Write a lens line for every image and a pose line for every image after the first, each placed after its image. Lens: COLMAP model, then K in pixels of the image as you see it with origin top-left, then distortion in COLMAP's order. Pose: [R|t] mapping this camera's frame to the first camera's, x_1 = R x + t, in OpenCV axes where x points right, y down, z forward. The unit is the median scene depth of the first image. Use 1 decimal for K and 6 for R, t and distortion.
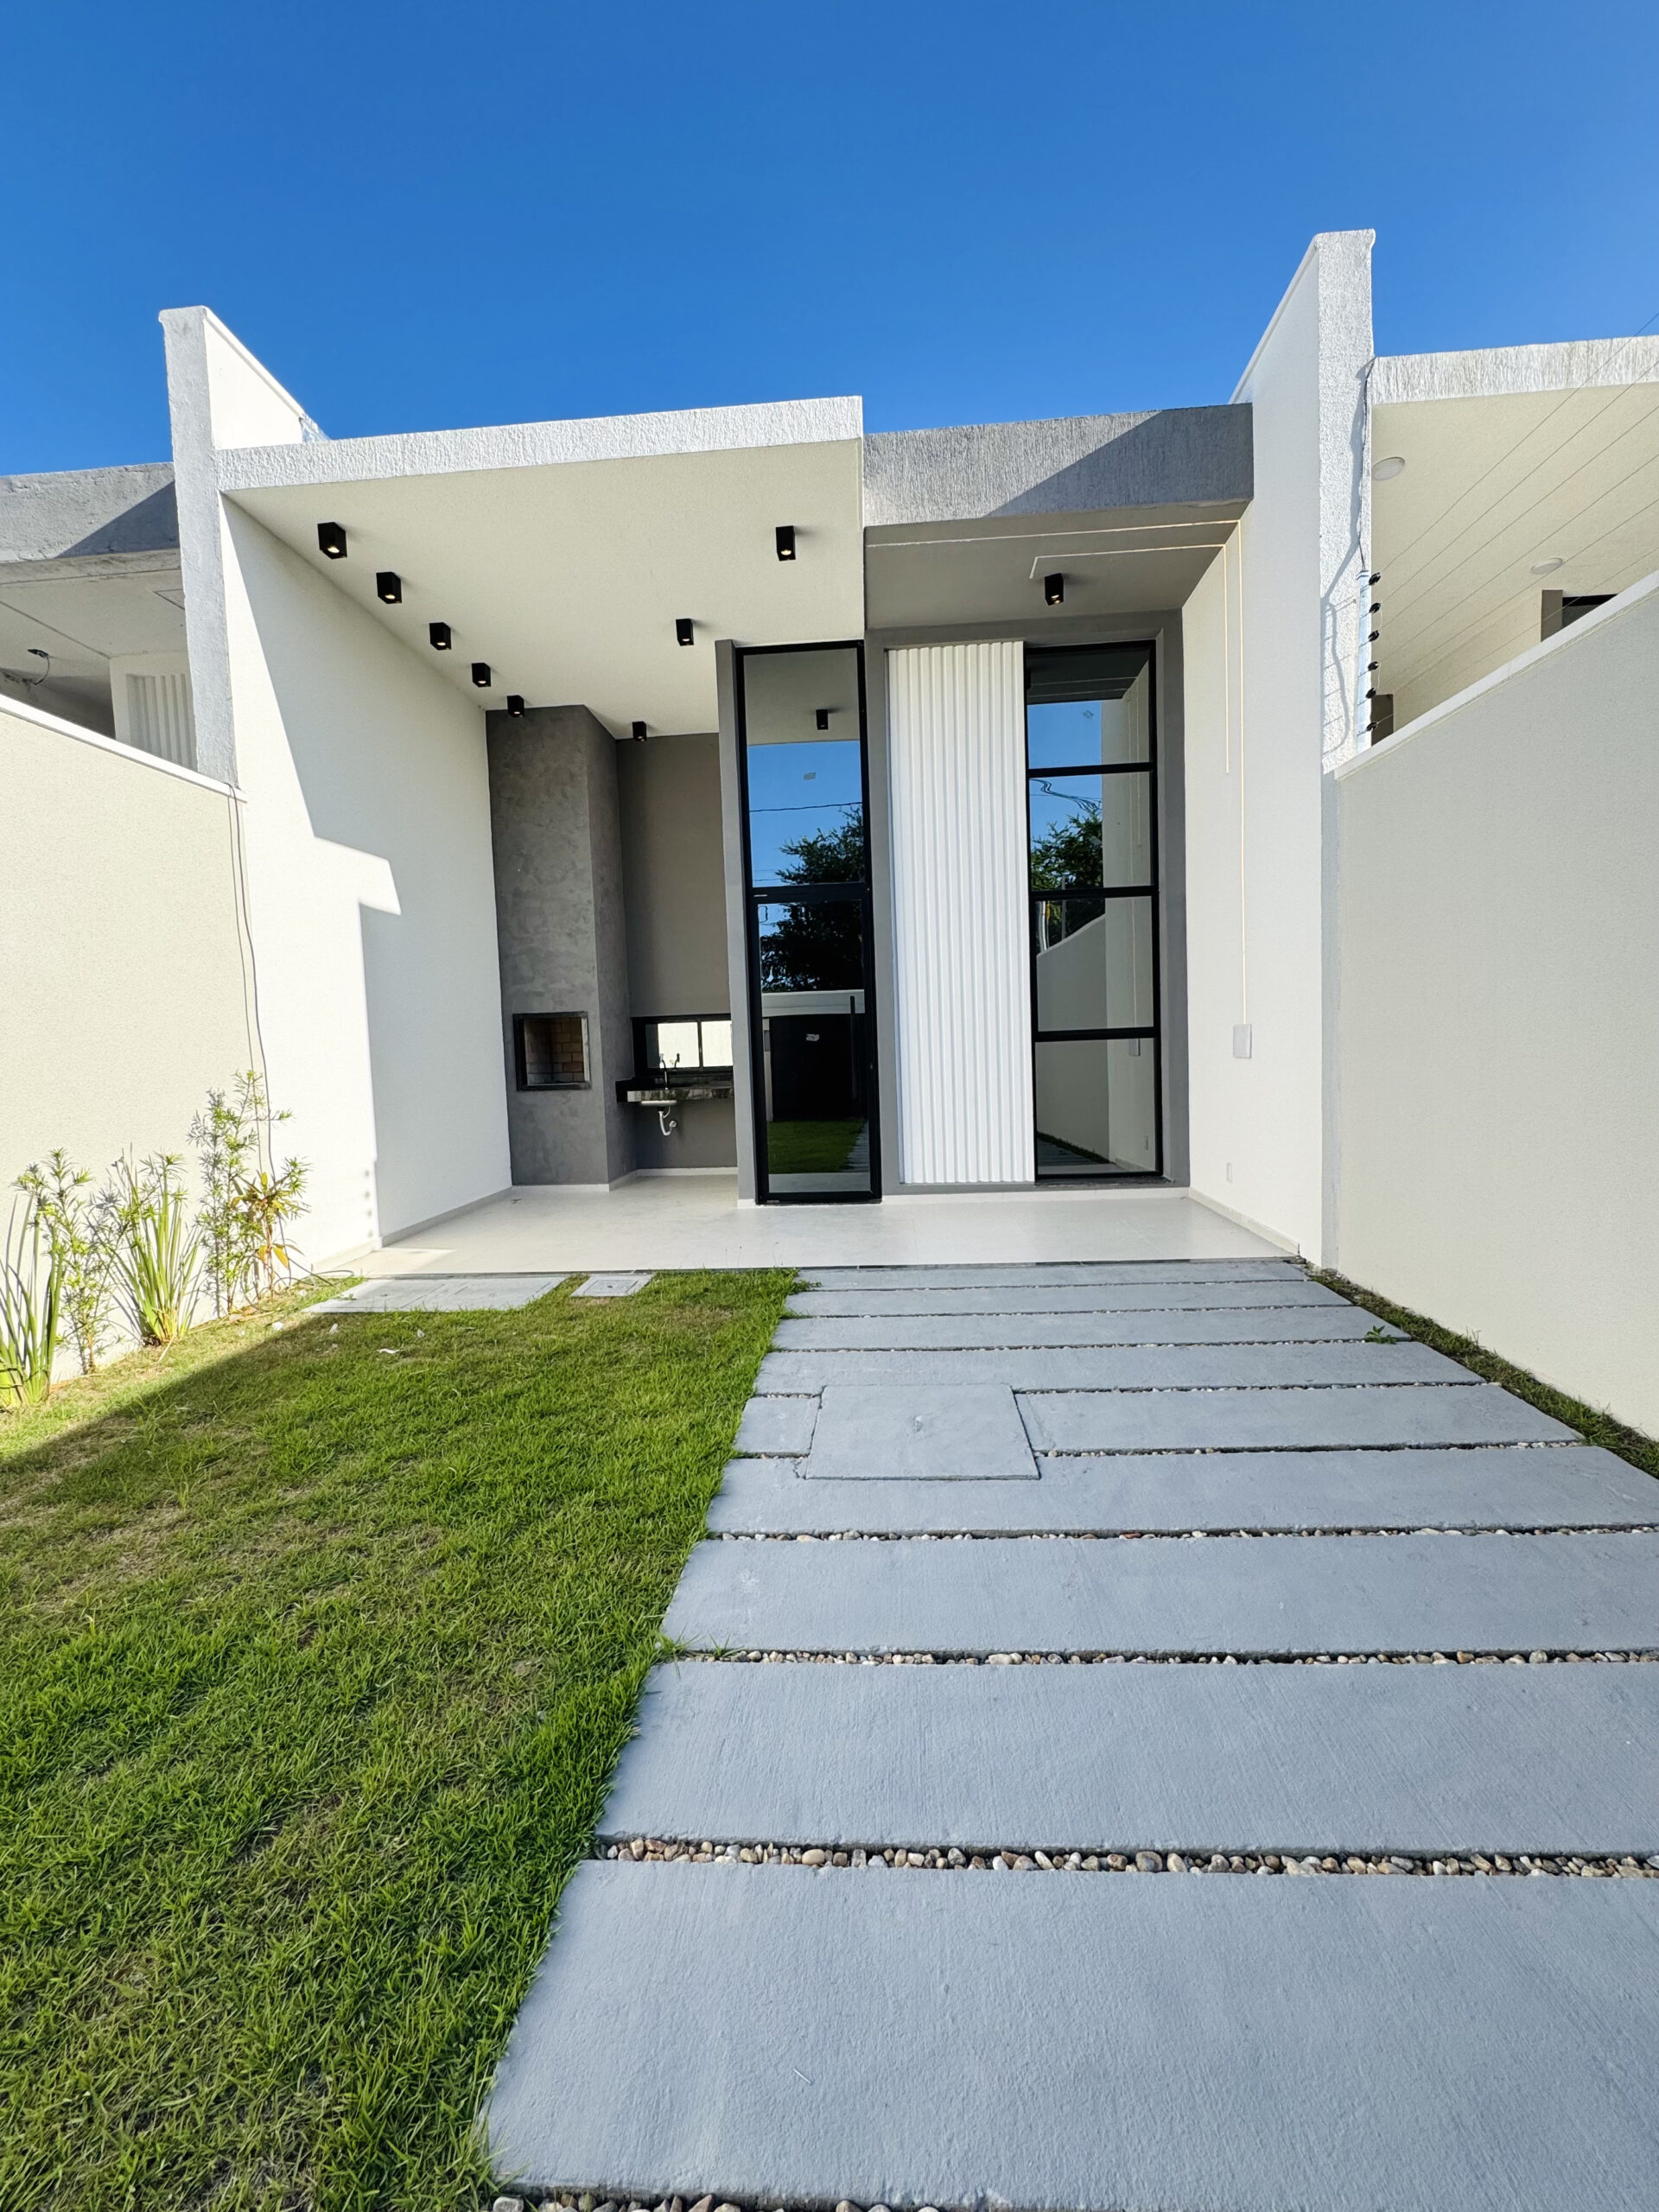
lens RADIAL K [[880.1, 0, 831.8], [0, 880.1, 1106.8], [0, 0, 1]] dist [-0.002652, -0.000079]
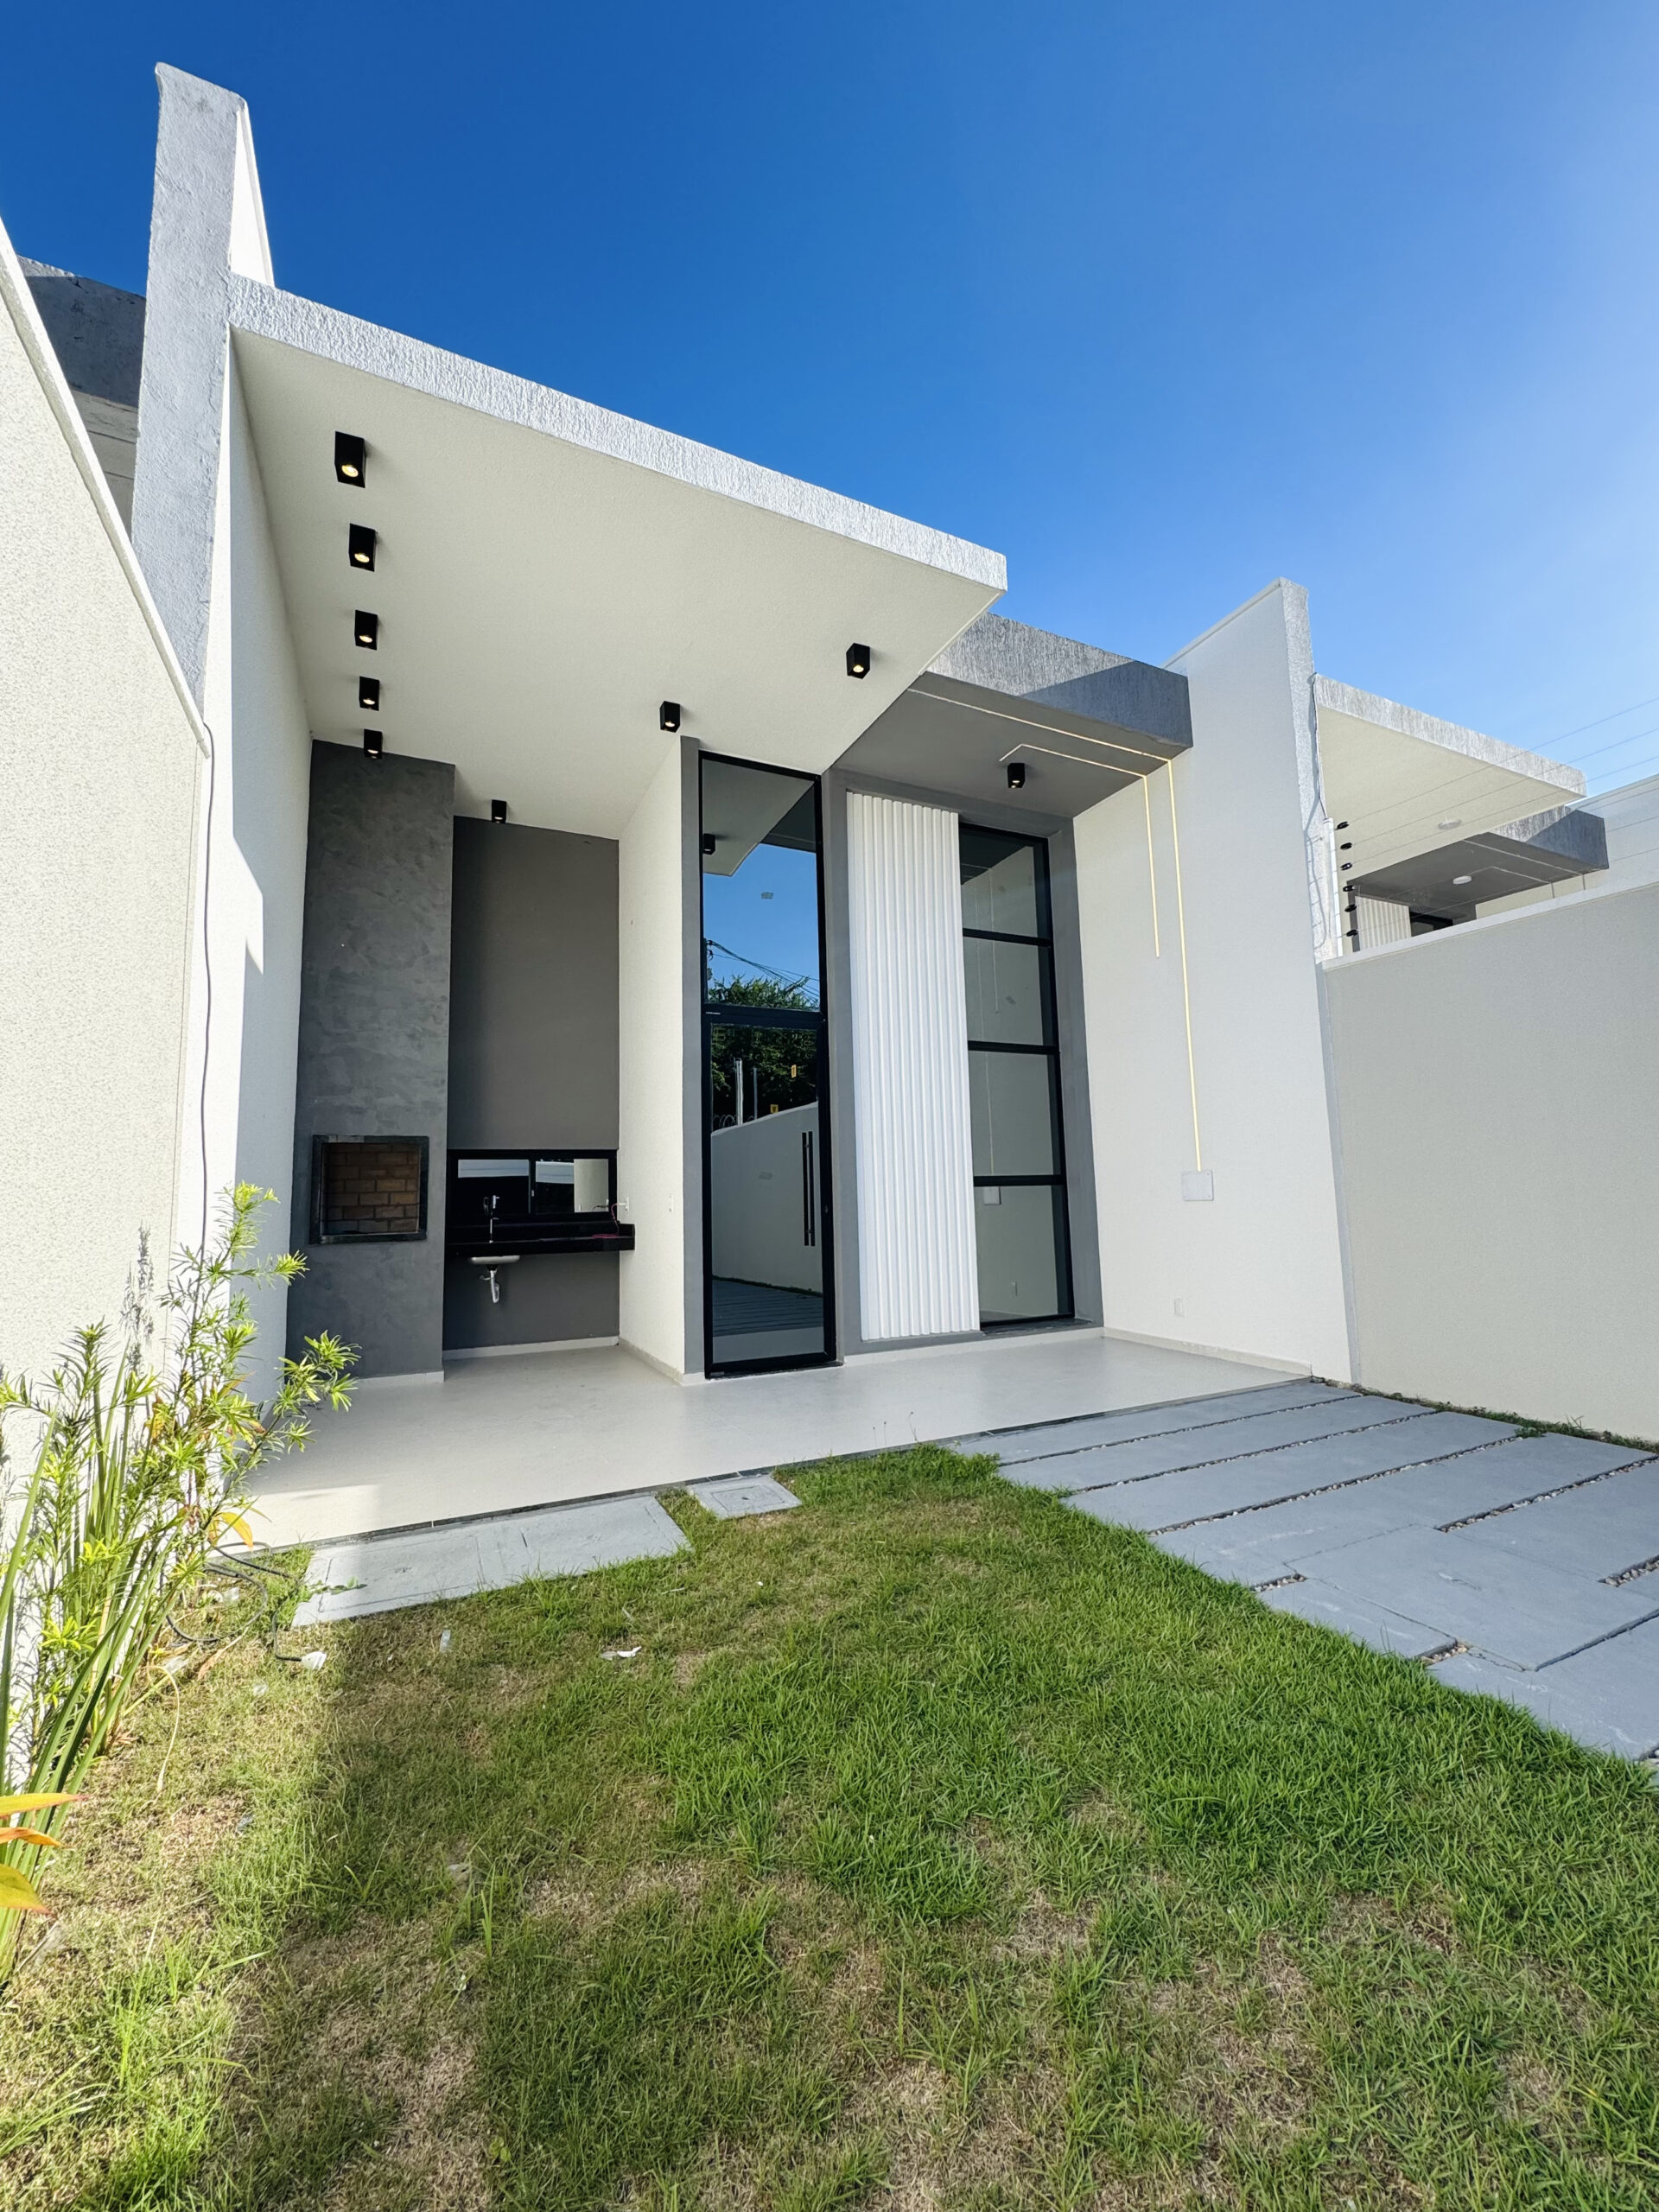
lens RADIAL K [[880.1, 0, 832.1], [0, 880.1, 1107.5], [0, 0, 1]] dist [-0.002652, -0.000079]
pose [[0.870502, 0.066537, 0.487647, -0.549600], [0.026228, 0.983140, -0.180964, 0.020308], [-0.491466, 0.170320, 0.854080, 0.283763]]
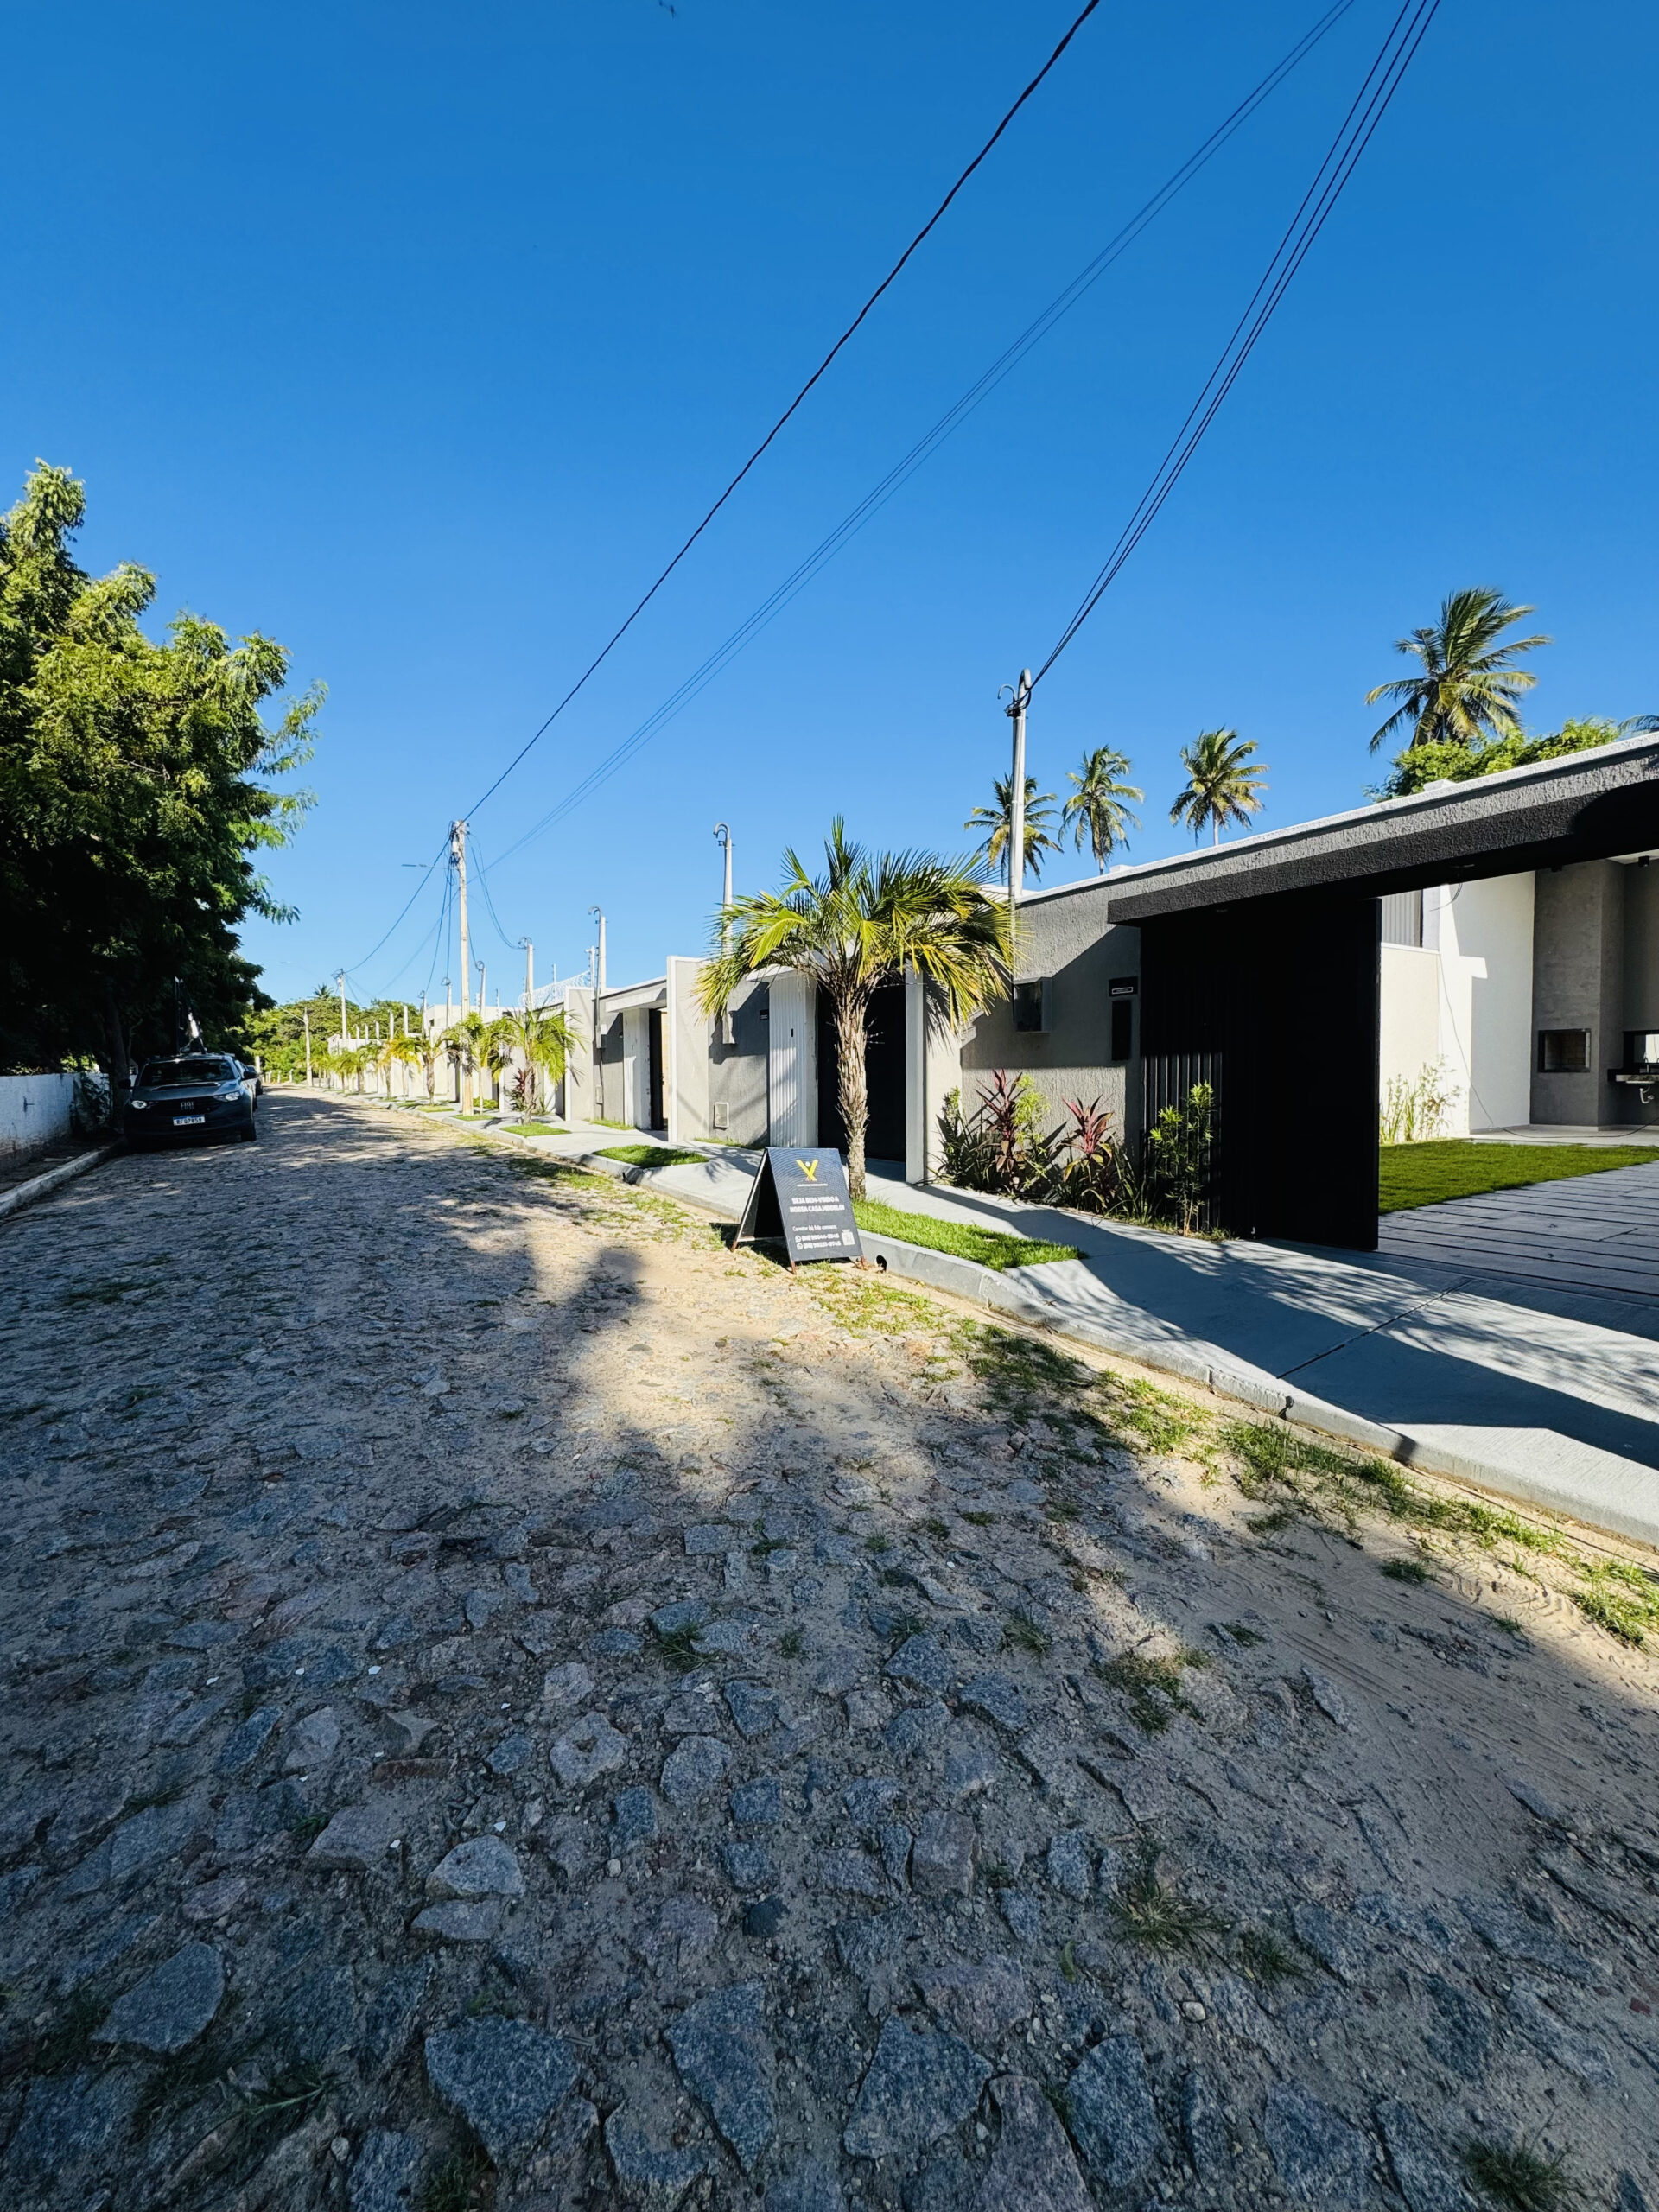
lens RADIAL K [[880.1, 0, 827.5], [0, 880.1, 1106.9], [0, 0, 1]] dist [-0.002652, -0.000079]
pose [[0.571364, 0.056754, -0.818732, 0.476865], [-0.068852, 0.997404, 0.021090, 0.186661], [0.817803, 0.044321, 0.573789, -2.005889]]
